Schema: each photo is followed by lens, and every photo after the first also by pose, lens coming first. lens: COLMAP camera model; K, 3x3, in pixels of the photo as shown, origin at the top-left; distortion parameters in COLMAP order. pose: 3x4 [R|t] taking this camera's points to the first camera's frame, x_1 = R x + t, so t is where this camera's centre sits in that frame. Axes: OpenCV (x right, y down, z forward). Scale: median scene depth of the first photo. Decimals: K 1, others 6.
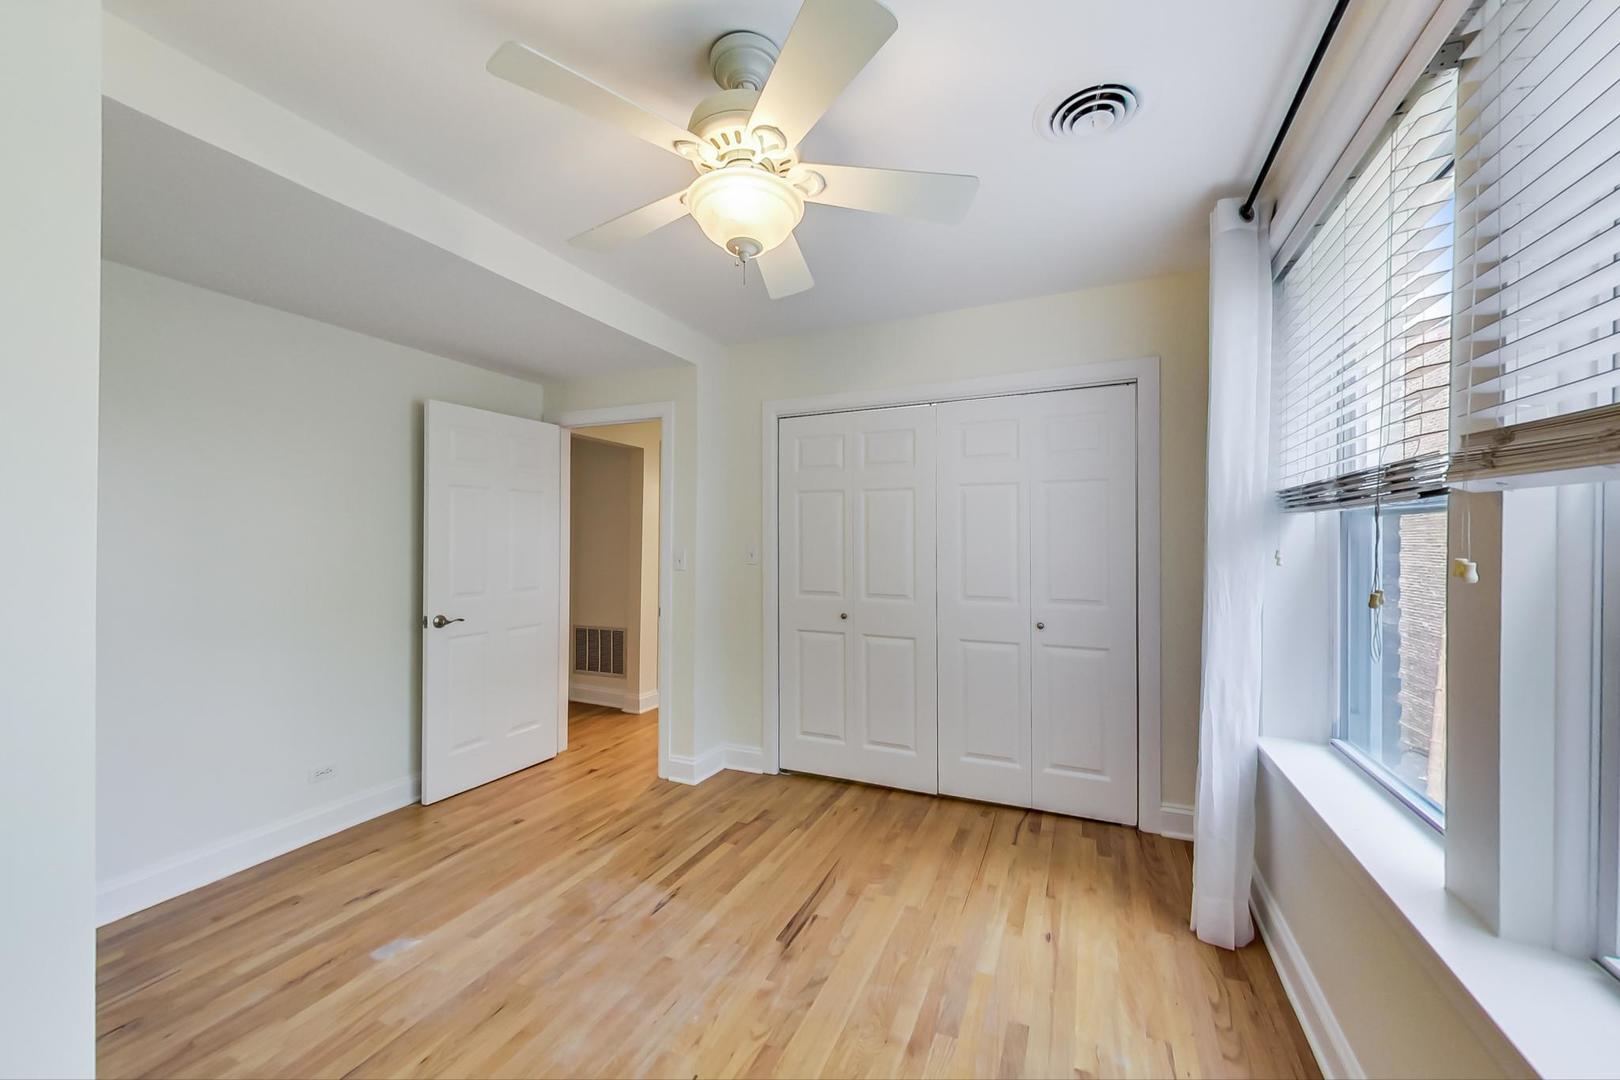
lens RADIAL K [[621.6, 0, 802.3], [0, 621.6, 540.5], [0, 0, 1]] dist [0.000804, 0.000010]
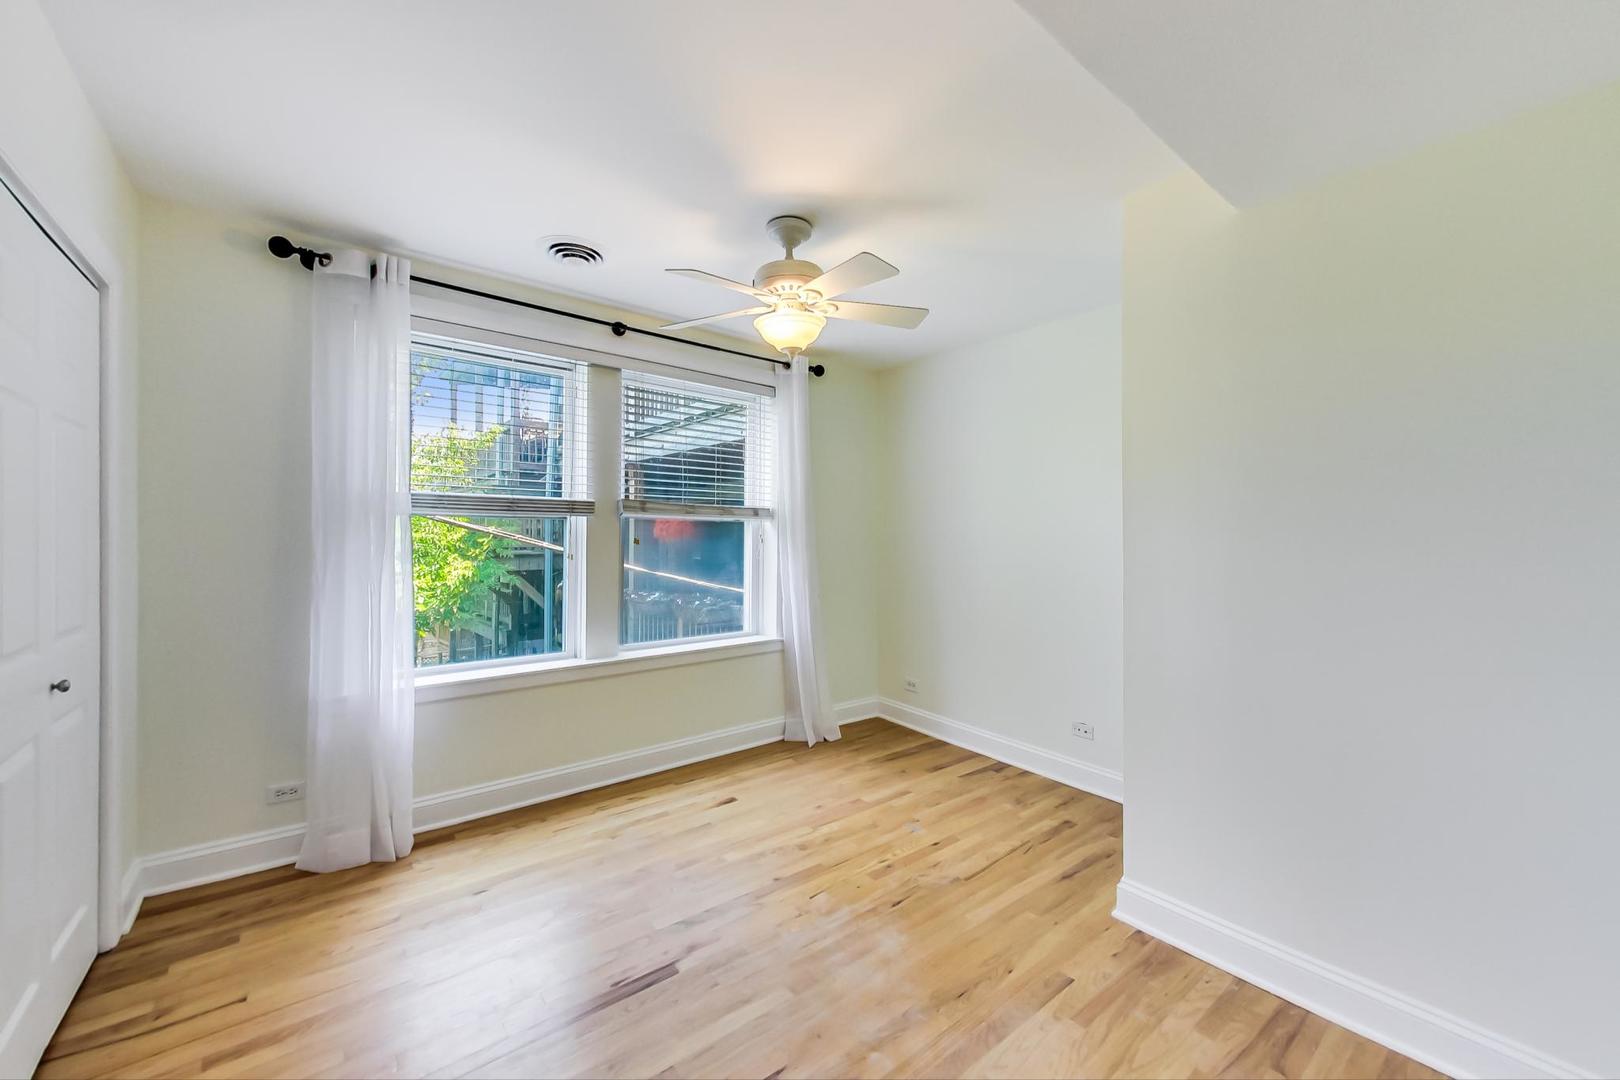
lens RADIAL K [[621.6, 0, 809.9], [0, 621.6, 540.1], [0, 0, 1]] dist [0.000804, 0.000010]
pose [[-0.892569, -0.003482, 0.450897, -0.704955], [-0.004189, 0.999991, -0.000570, 0.016027], [-0.450891, -0.002398, -0.892576, 1.967363]]
